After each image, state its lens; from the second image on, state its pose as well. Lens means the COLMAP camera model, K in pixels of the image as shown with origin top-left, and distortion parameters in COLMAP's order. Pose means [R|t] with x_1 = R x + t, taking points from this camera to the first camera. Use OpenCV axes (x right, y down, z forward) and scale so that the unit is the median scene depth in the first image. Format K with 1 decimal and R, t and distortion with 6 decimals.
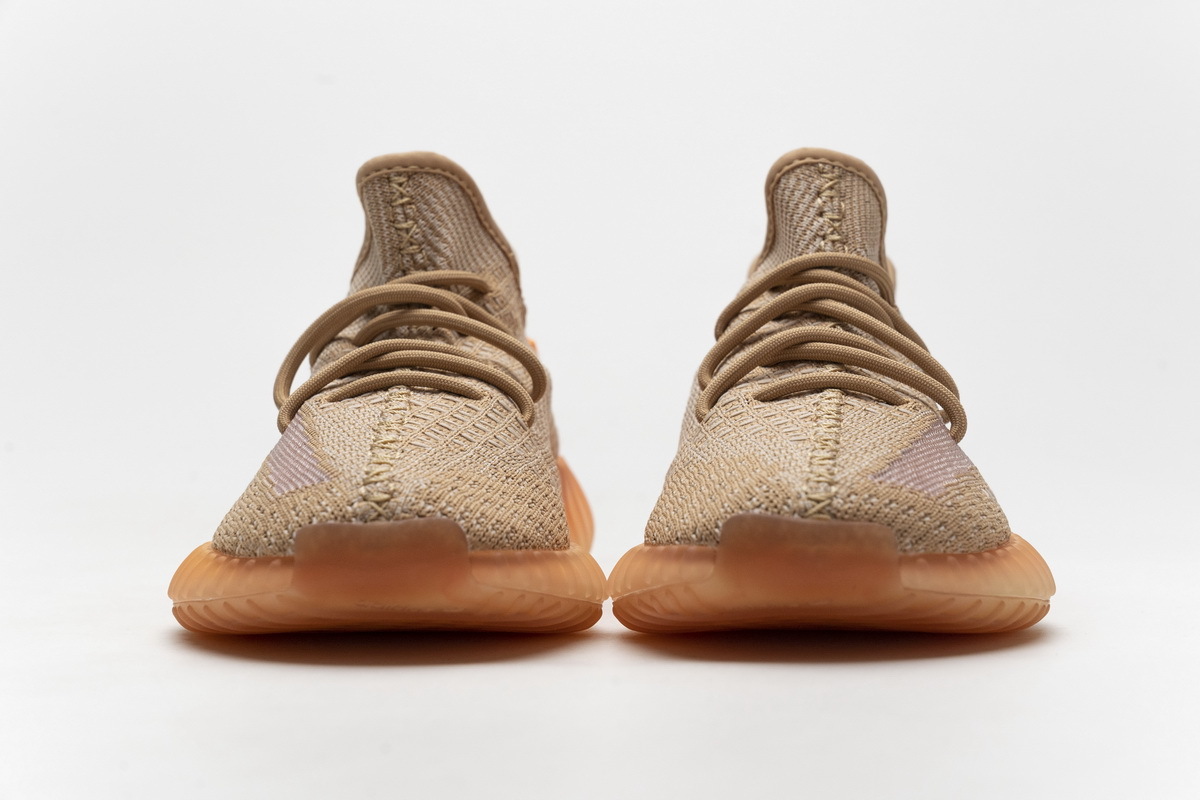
lens RADIAL K [[2453.1, 0, 600.0], [0, 2453.1, 400.0], [0, 0, 1]] dist [-0.023445, 0.000295]
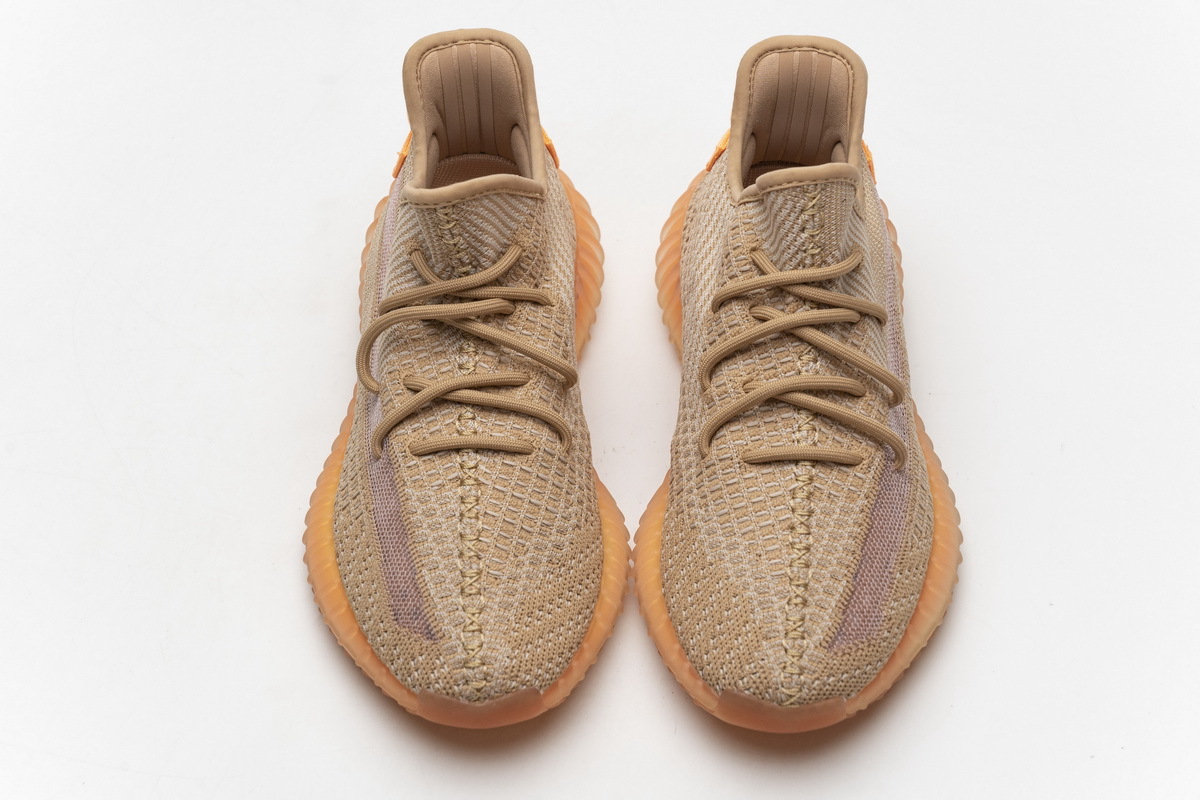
lens RADIAL K [[2453.1, 0, 600.0], [0, 2453.1, 400.0], [0, 0, 1]] dist [-0.023445, 0.000295]
pose [[0.999268, -0.036690, 0.010868, -0.024222], [0.016364, 0.666459, 0.745362, -0.908841], [-0.034590, -0.744638, 0.666572, 0.152079]]
